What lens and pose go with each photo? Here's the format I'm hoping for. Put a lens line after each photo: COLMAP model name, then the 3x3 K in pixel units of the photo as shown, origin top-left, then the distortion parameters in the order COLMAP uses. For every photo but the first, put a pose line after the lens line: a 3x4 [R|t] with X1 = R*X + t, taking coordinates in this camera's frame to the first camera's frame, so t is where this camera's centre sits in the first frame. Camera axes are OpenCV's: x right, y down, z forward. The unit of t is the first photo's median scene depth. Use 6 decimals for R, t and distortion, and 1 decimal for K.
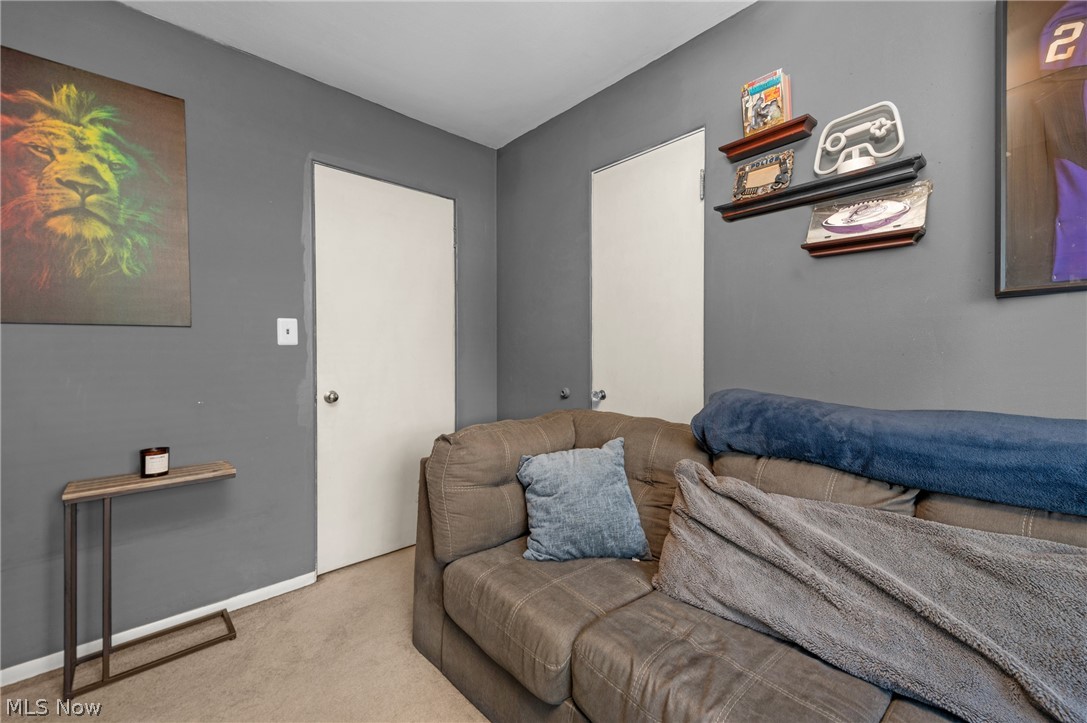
lens RADIAL K [[439.7, 0, 544.8], [0, 439.7, 356.0], [0, 0, 1]] dist [-0.000933, -0.000172]
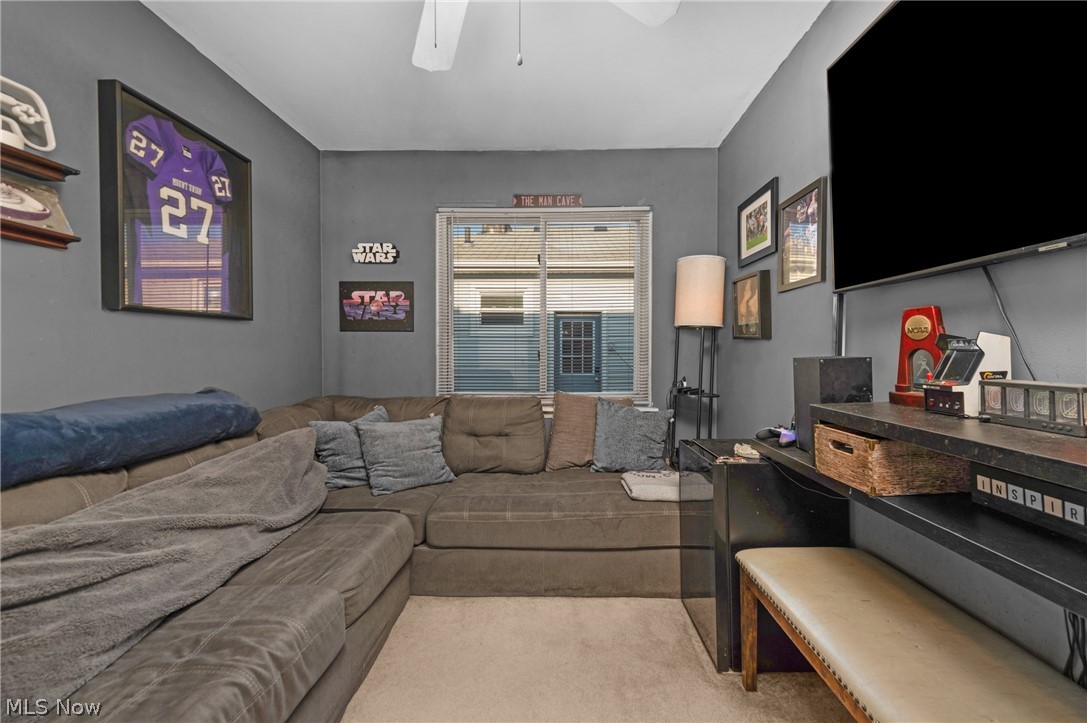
lens RADIAL K [[439.7, 0, 544.8], [0, 439.7, 356.0], [0, 0, 1]] dist [-0.000933, -0.000172]
pose [[-0.706614, -0.004463, 0.707586, -0.843784], [0.006798, 0.999891, 0.013096, -0.003586], [-0.707567, 0.014064, -0.706506, 1.070425]]
